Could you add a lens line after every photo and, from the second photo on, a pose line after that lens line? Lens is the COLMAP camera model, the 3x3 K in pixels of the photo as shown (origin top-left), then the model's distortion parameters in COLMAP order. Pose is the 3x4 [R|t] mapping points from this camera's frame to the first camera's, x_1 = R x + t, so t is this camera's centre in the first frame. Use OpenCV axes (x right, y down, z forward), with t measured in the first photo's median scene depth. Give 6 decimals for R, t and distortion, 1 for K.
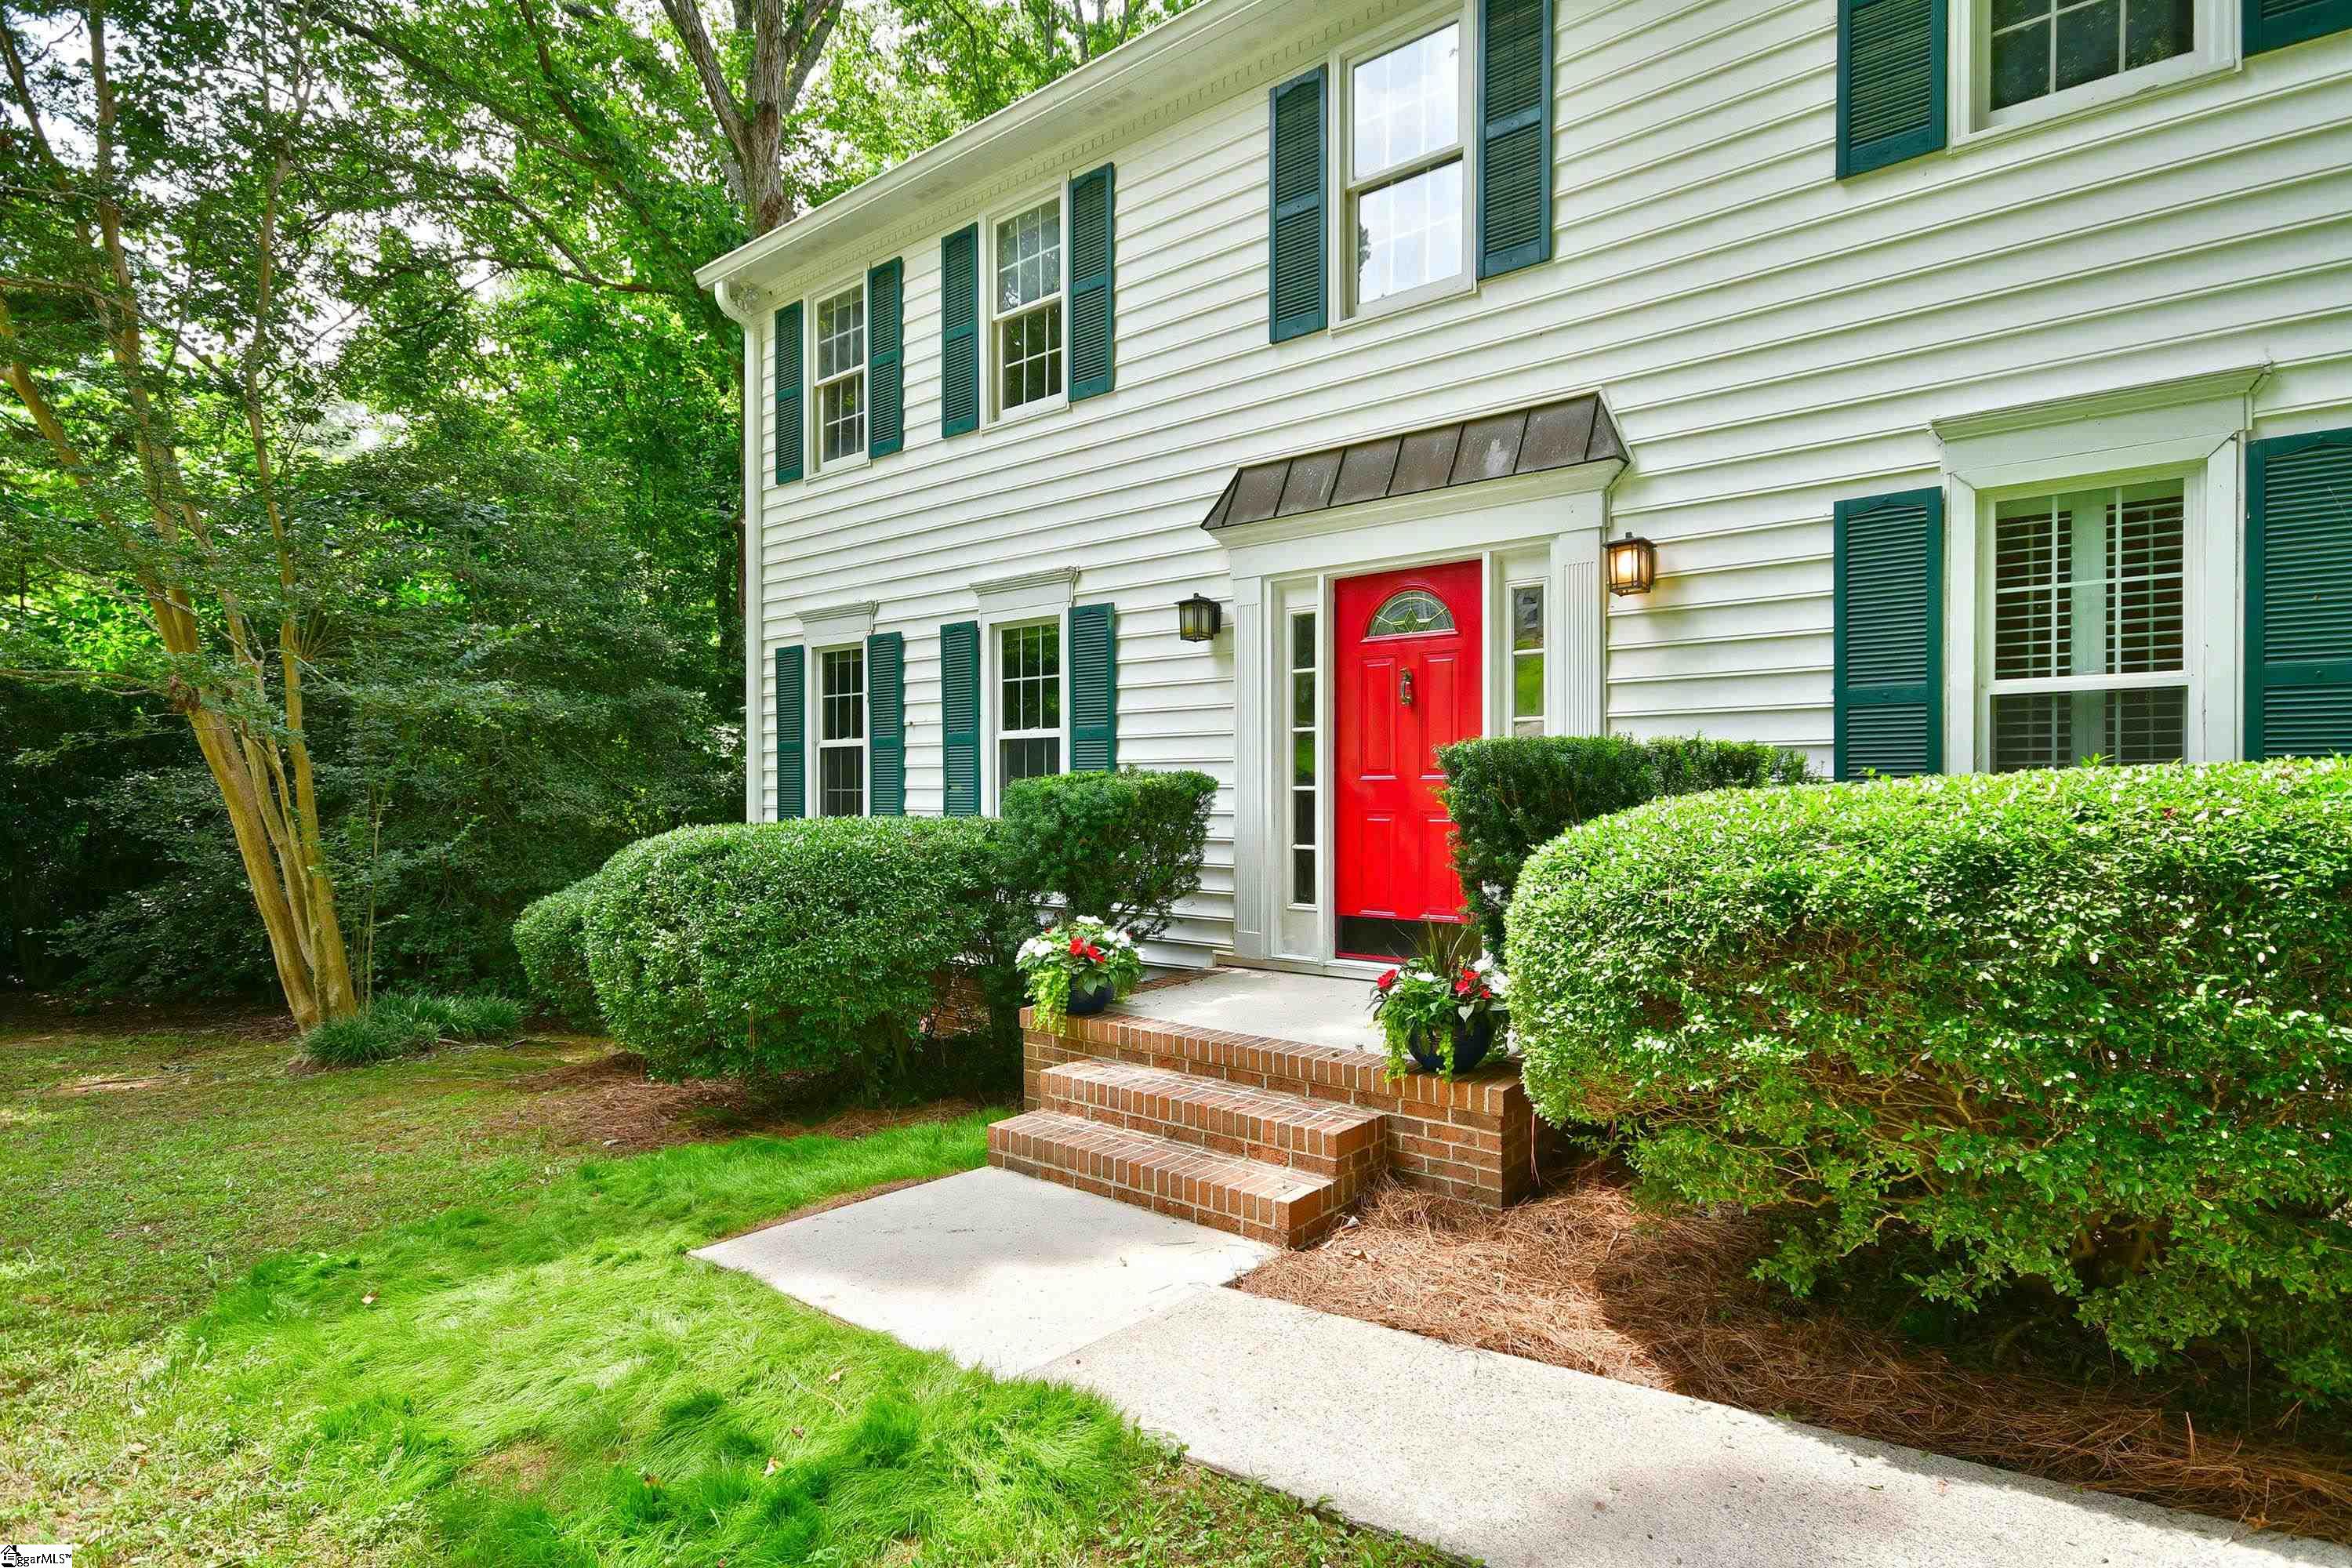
lens RADIAL K [[1238.6, 0, 1173.3], [0, 1238.6, 791.1], [0, 0, 1]] dist [0.007686, 0.000559]
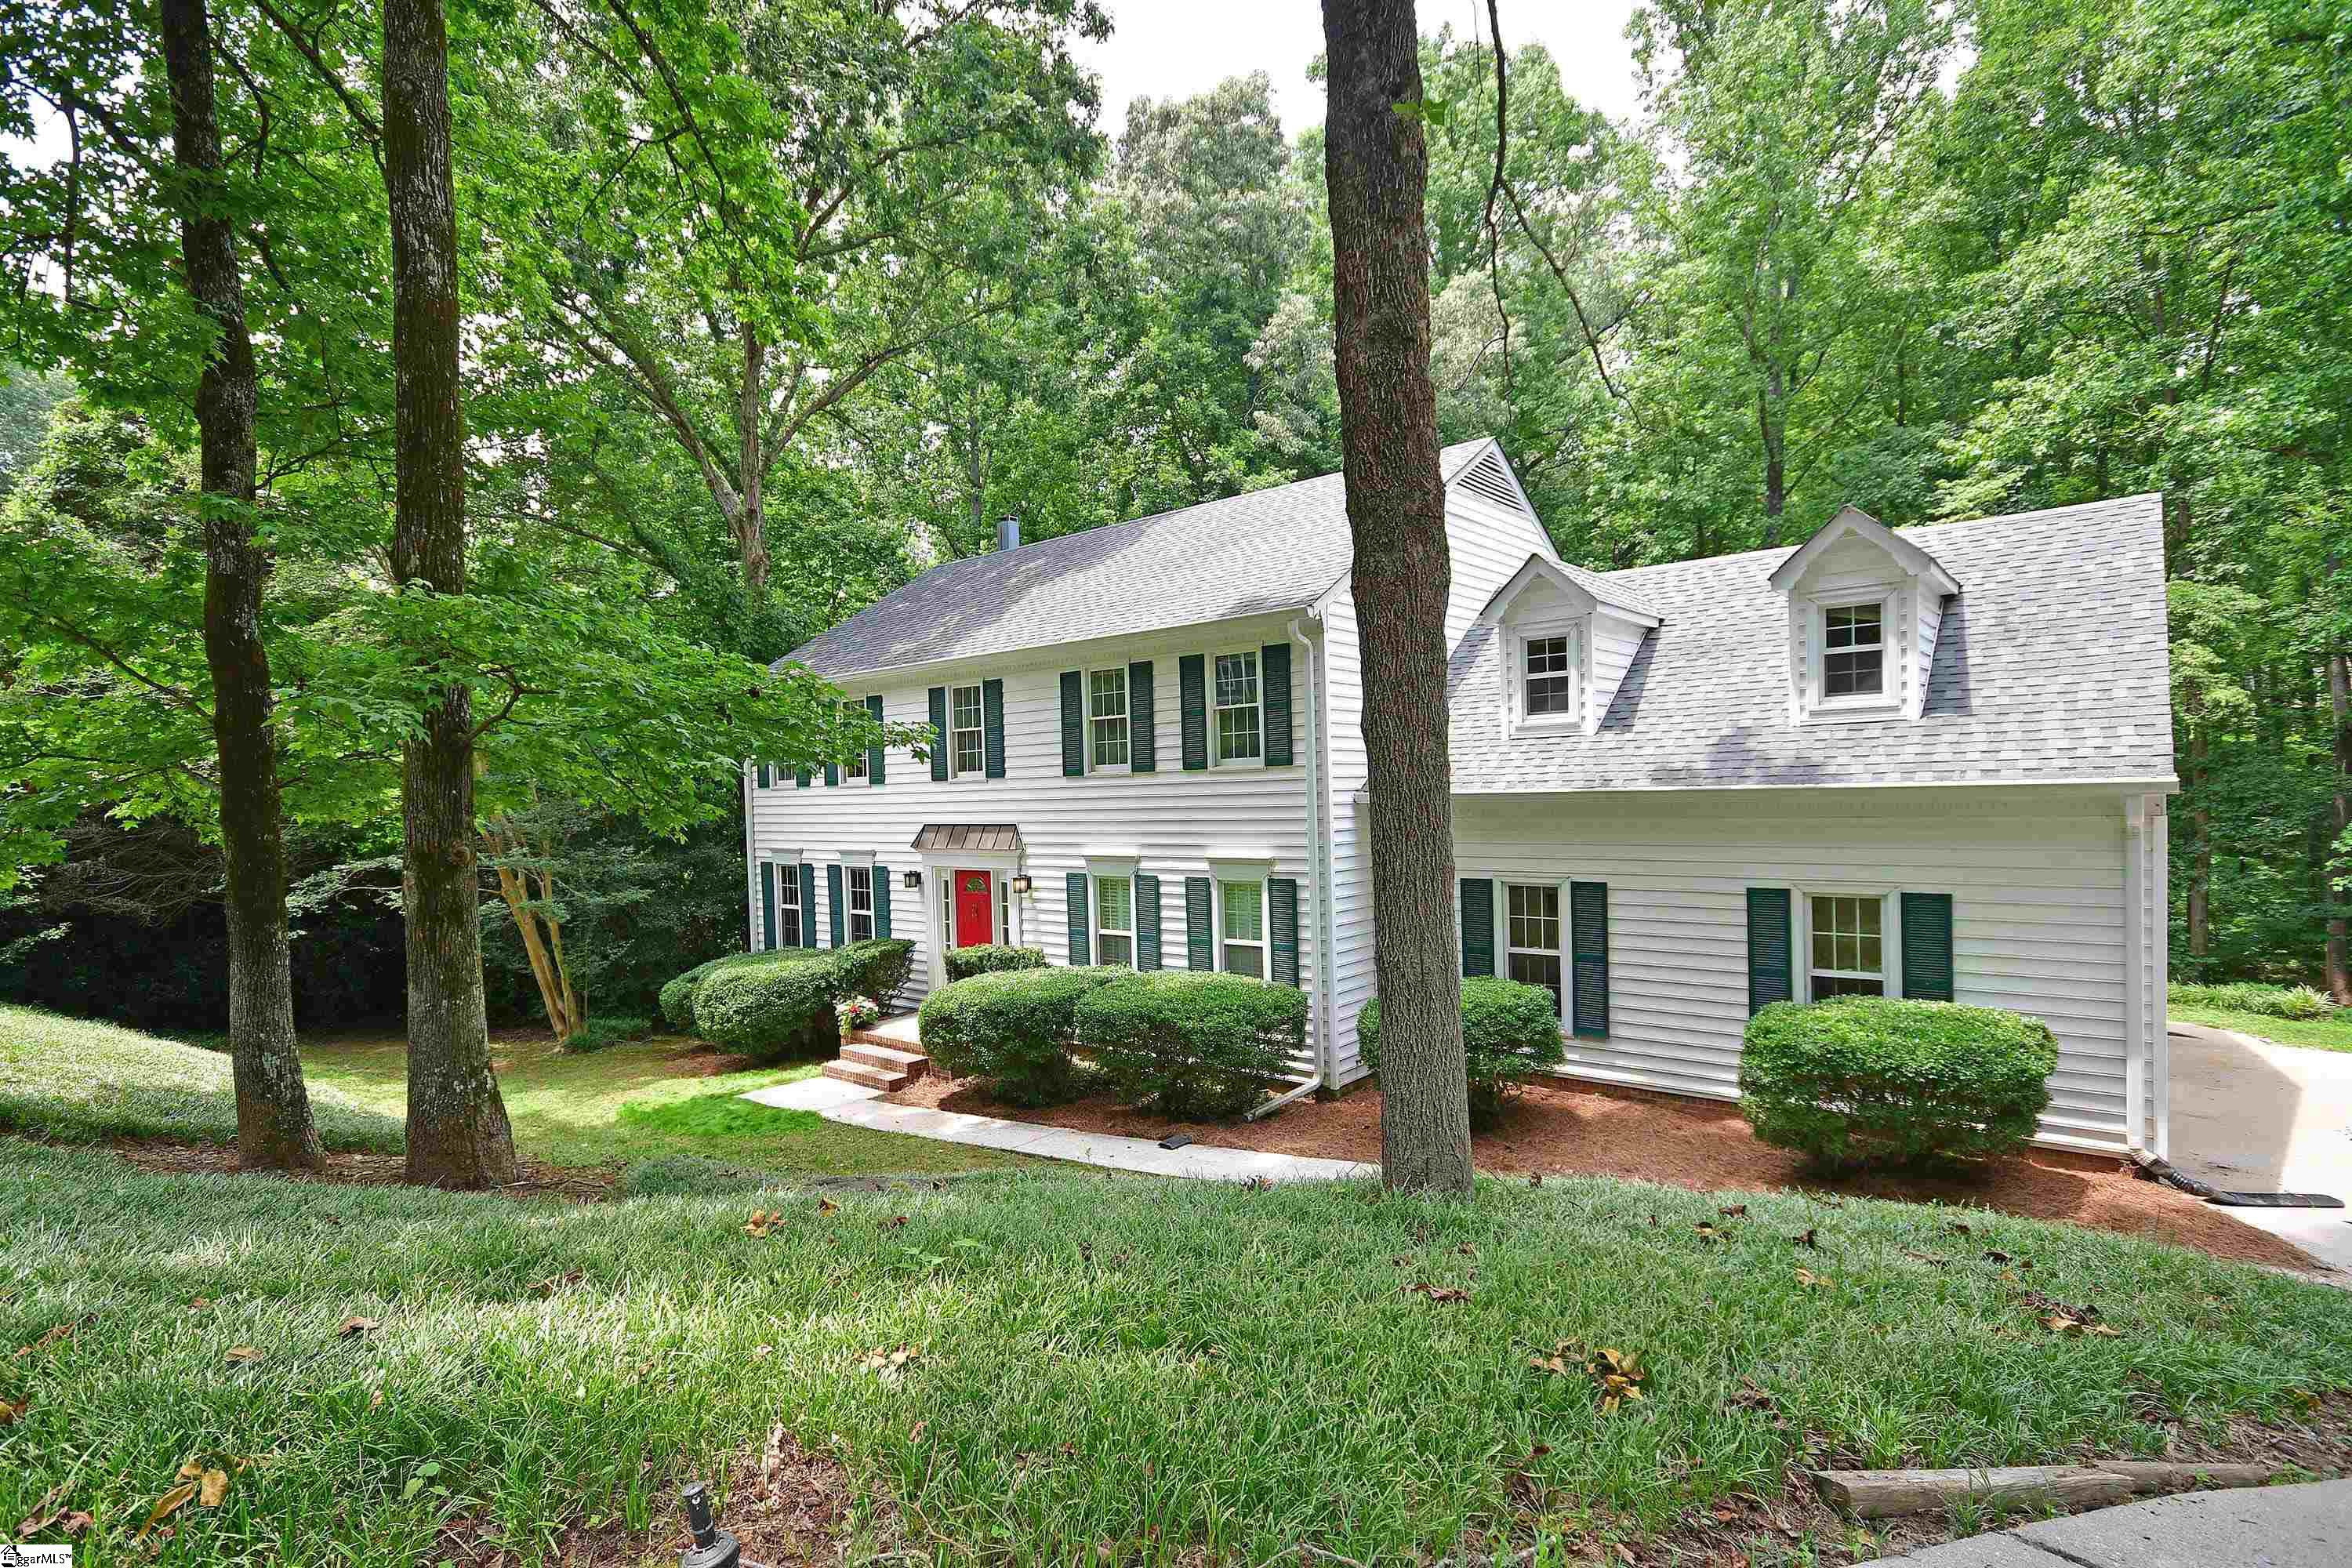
lens RADIAL K [[1159.9, 0, 1163.1], [0, 1159.9, 796.5], [0, 0, 1]] dist [-0.018299, 0.000062]
pose [[0.999638, -0.026884, 0.001013, 0.528361], [0.026871, 0.999579, 0.010972, -0.308919], [-0.001307, -0.010940, 0.999939, -1.413606]]
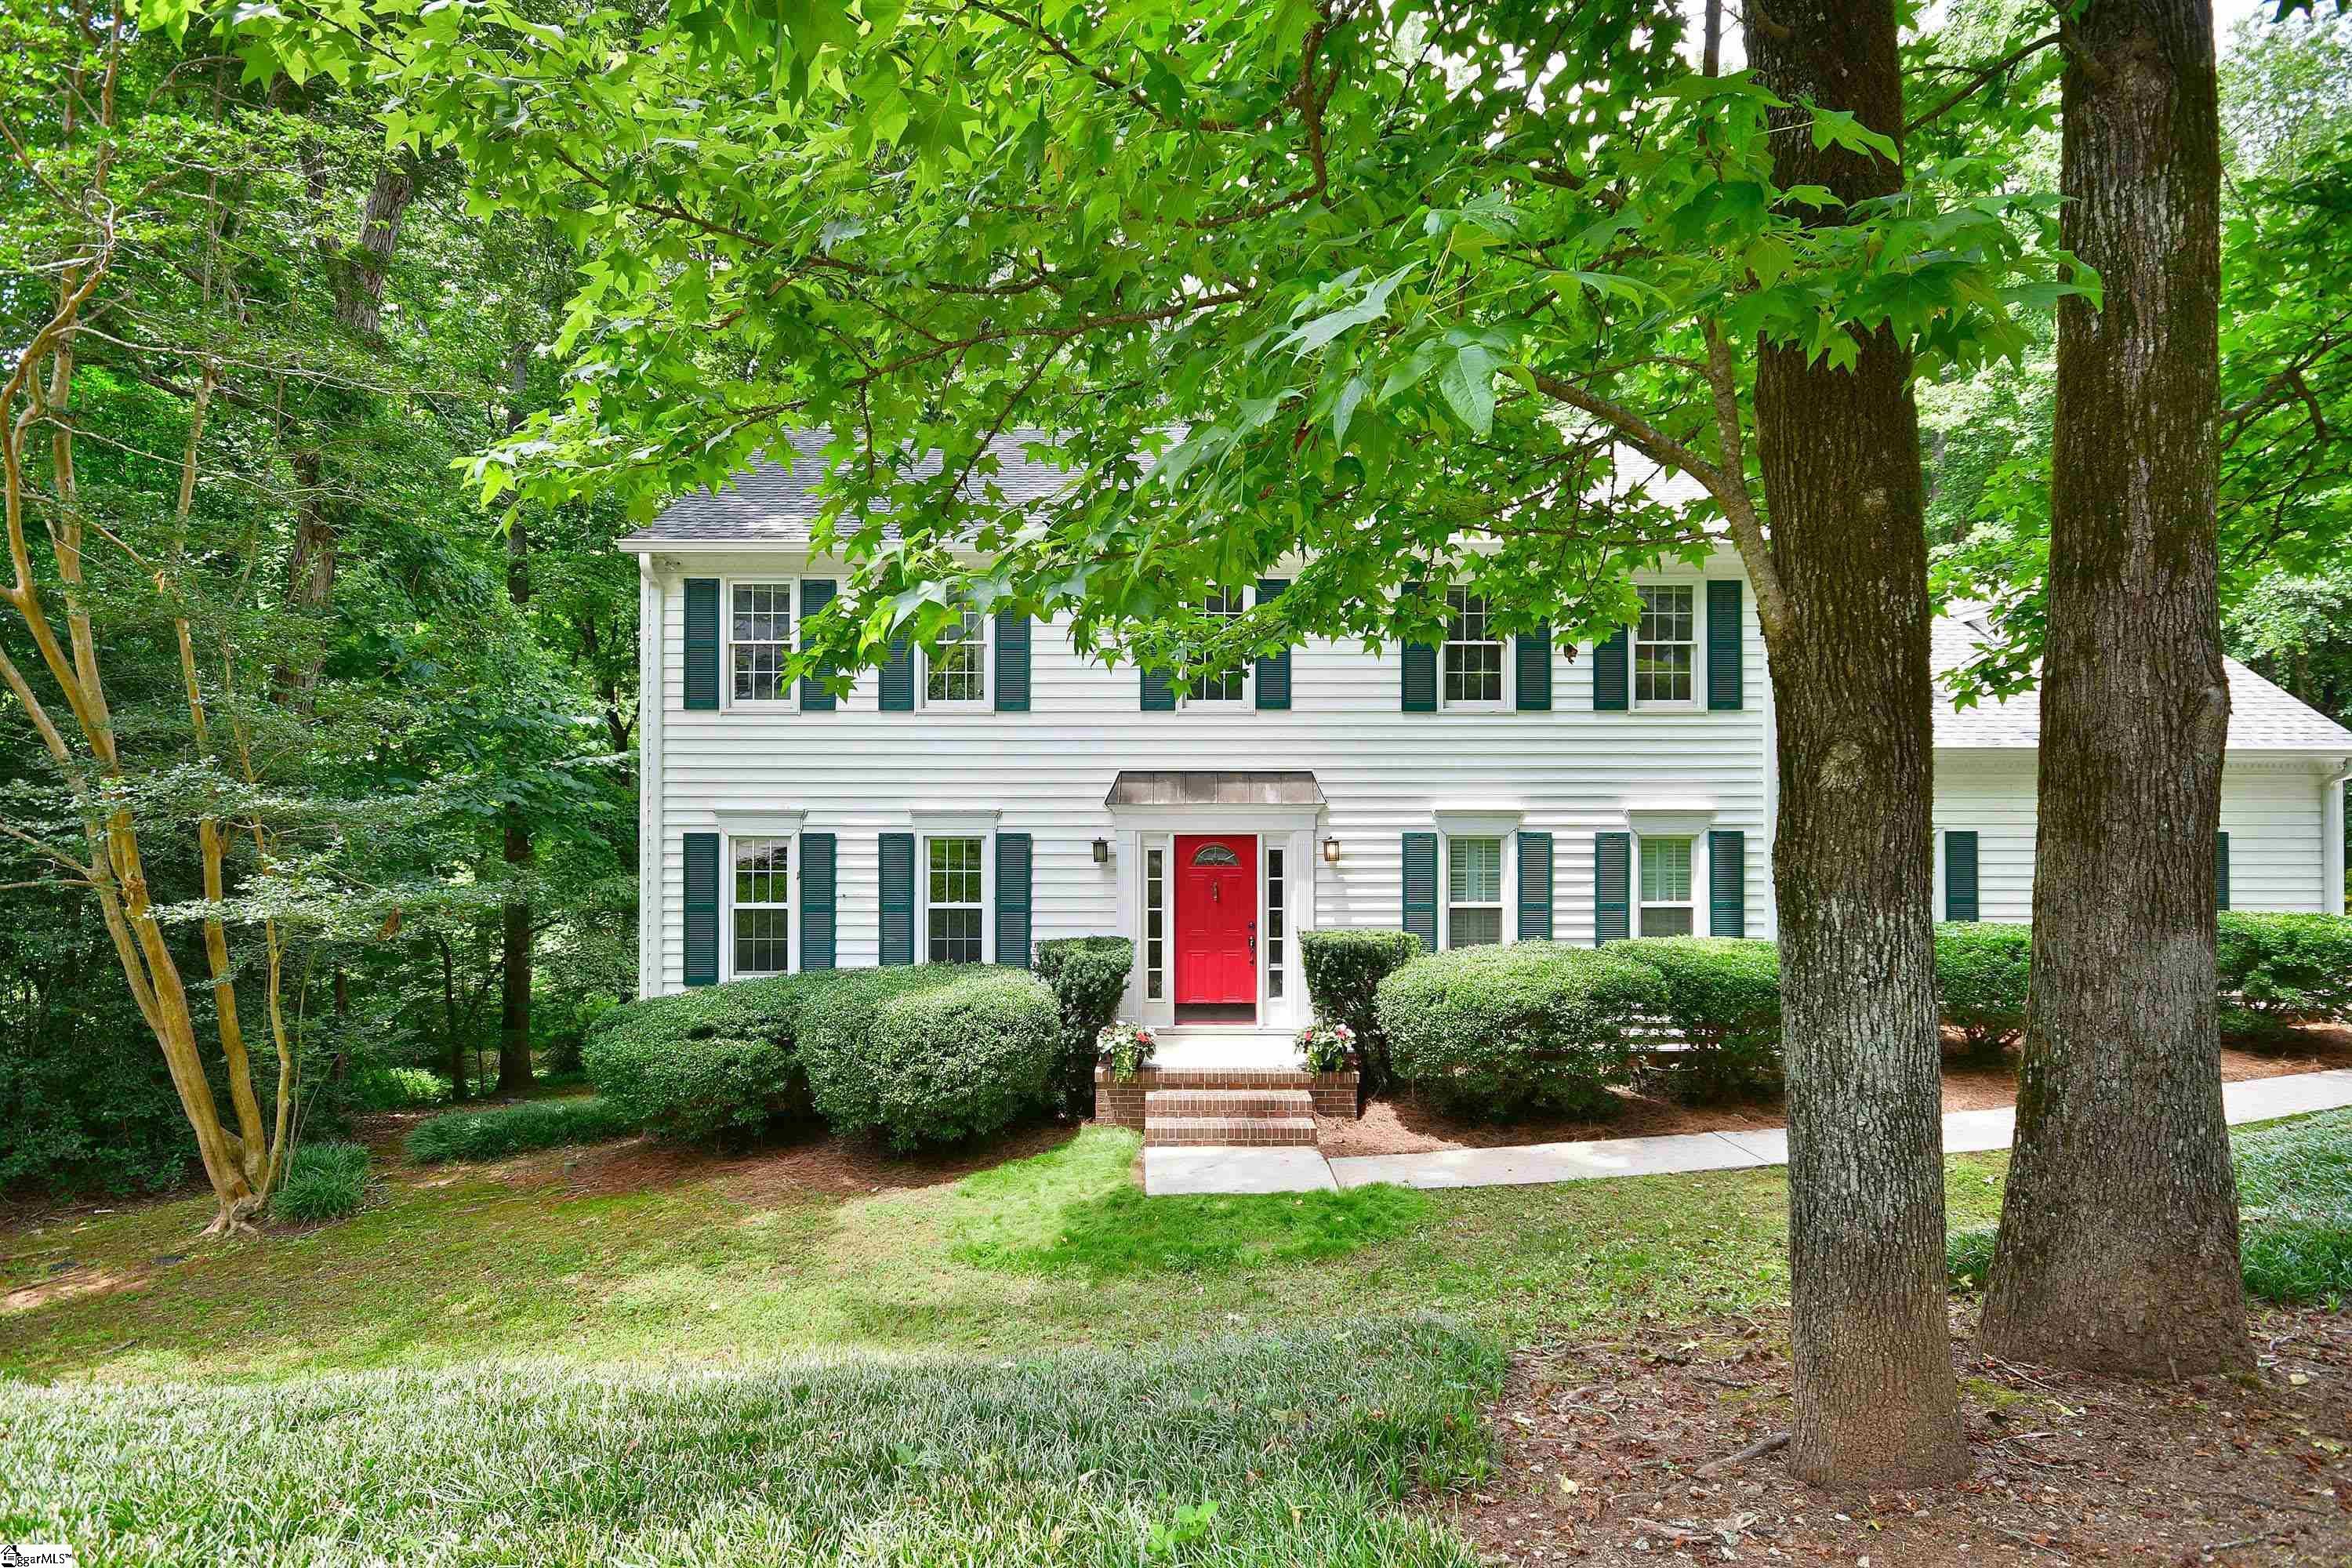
lens RADIAL K [[1159.9, 0, 1162.5], [0, 1159.9, 794.8], [0, 0, 1]] dist [-0.018299, 0.000062]
pose [[0.756266, 0.005364, 0.654242, -0.974551], [-0.003622, 0.999985, -0.004012, -0.200436], [-0.654254, 0.000664, 0.756275, -0.354640]]
